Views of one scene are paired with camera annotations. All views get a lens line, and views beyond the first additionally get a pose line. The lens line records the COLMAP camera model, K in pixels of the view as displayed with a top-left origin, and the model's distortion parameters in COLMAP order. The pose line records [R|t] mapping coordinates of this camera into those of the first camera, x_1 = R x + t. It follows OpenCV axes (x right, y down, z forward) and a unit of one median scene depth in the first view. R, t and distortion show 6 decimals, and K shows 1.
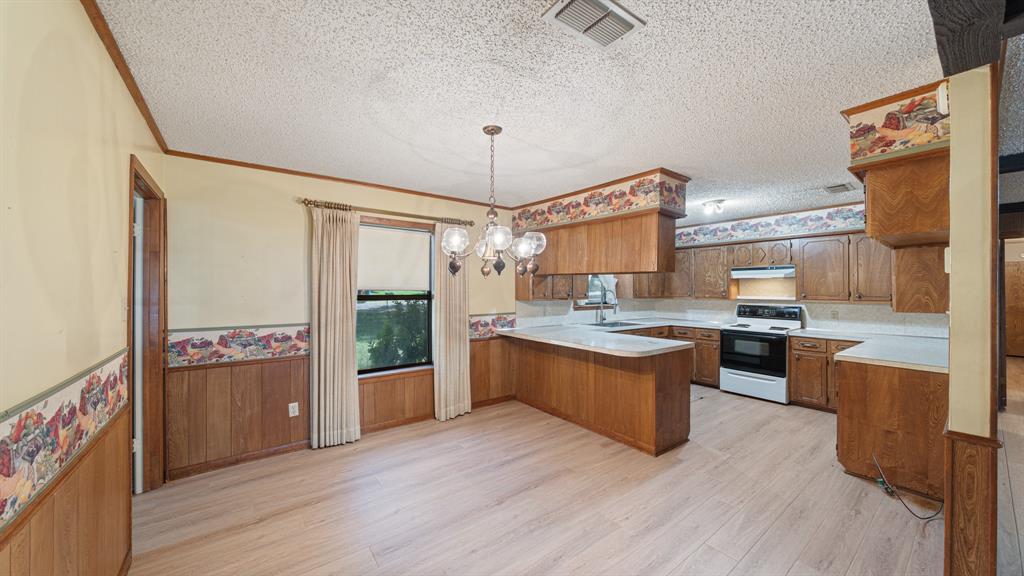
lens RADIAL K [[359.3, 0, 515.5], [0, 359.3, 281.9], [0, 0, 1]] dist [-0.005018, 0.001248]
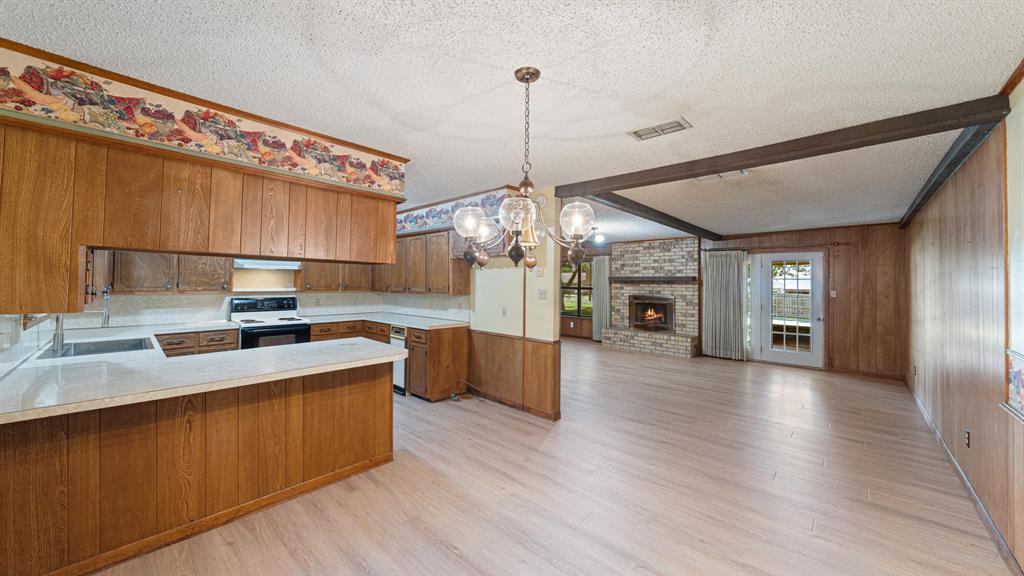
lens RADIAL K [[359.3, 0, 507.3], [0, 359.3, 279.5], [0, 0, 1]] dist [-0.005018, 0.001248]
pose [[-0.154136, 0.001910, 0.988048, -0.424409], [-0.032849, 0.999435, -0.007057, 0.004310], [-0.987503, -0.033544, -0.153986, 0.615829]]
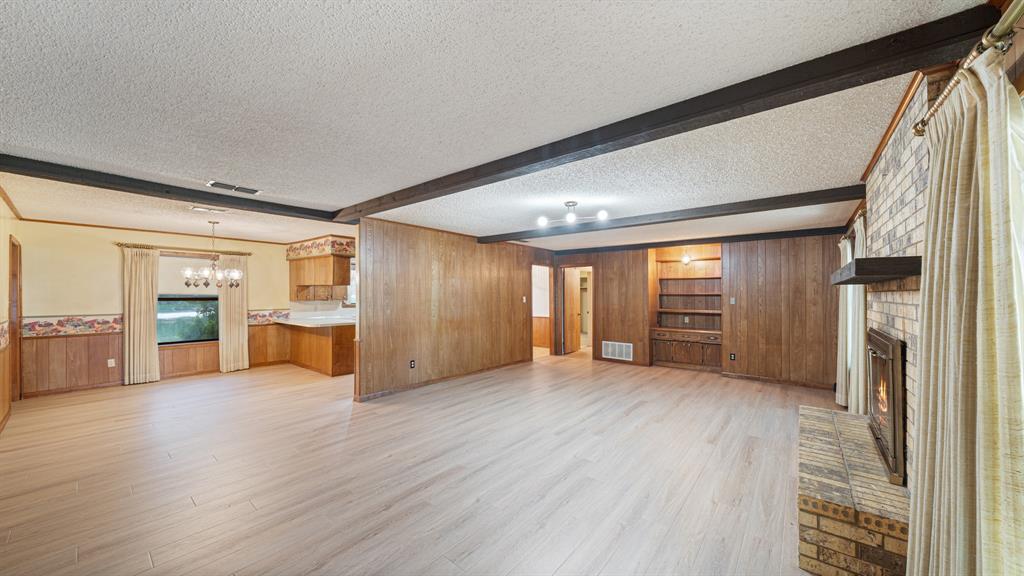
lens RADIAL K [[359.3, 0, 513.0], [0, 359.3, 288.4], [0, 0, 1]] dist [-0.005018, 0.001248]
pose [[0.972909, 0.001764, 0.231182, 0.677320], [-0.003064, 0.999981, 0.005265, -0.017305], [-0.231168, -0.005831, 0.972896, -0.879765]]
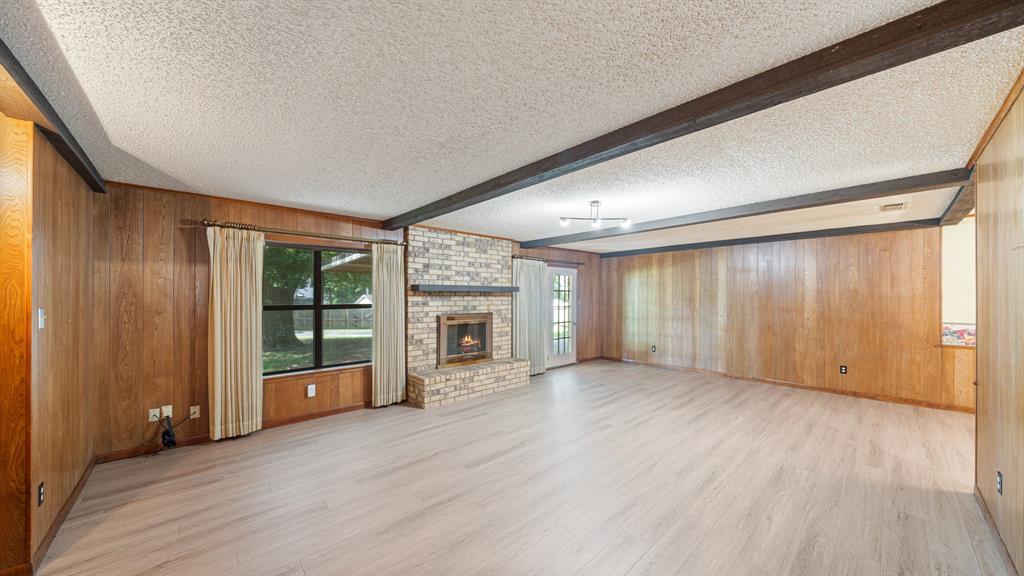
lens RADIAL K [[359.3, 0, 495.2], [0, 359.3, 295.5], [0, 0, 1]] dist [-0.005018, 0.001248]
pose [[-0.998579, -0.004627, -0.053089, 1.345675], [-0.003486, 0.999761, -0.021565, 0.015239], [0.053176, -0.021349, -0.998357, 0.904448]]
